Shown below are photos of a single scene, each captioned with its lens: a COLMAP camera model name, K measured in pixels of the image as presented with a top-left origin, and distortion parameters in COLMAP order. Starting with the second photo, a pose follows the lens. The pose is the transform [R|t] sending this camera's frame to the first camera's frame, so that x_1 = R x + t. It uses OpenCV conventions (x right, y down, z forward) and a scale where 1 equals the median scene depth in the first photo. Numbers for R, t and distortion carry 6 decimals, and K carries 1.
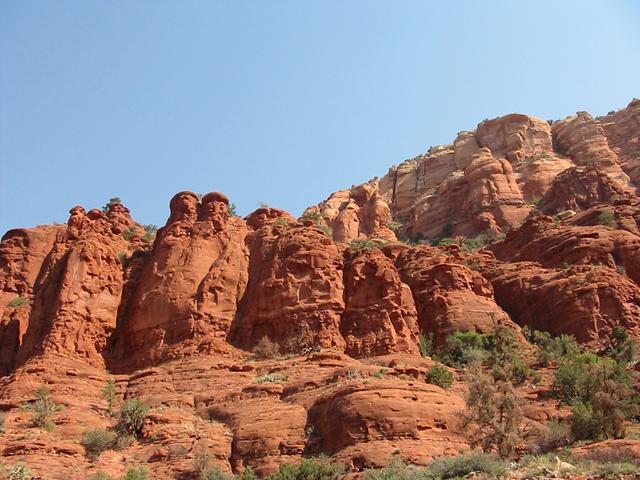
lens RADIAL K [[677.8, 0, 320.0], [0, 677.8, 240.0], [0, 0, 1]] dist [-0.178159, 0.210754]
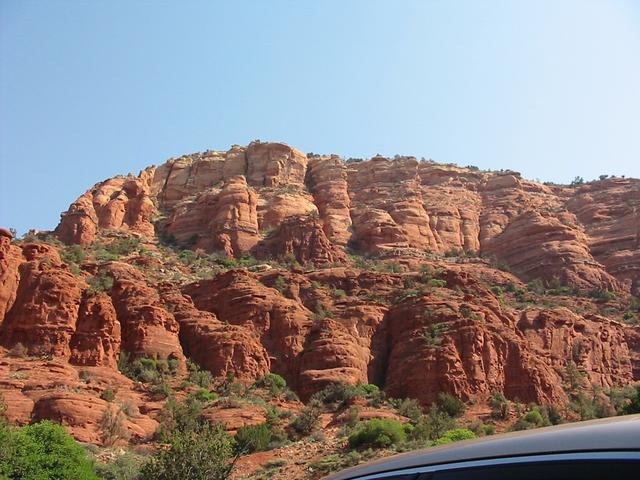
lens RADIAL K [[677.8, 0, 320.0], [0, 677.8, 240.0], [0, 0, 1]] dist [-0.178159, 0.210754]
pose [[0.927431, 0.193137, 0.320265, 0.027699], [-0.213737, 0.976427, 0.030106, -0.256263], [-0.306901, -0.096374, 0.946849, -0.580724]]
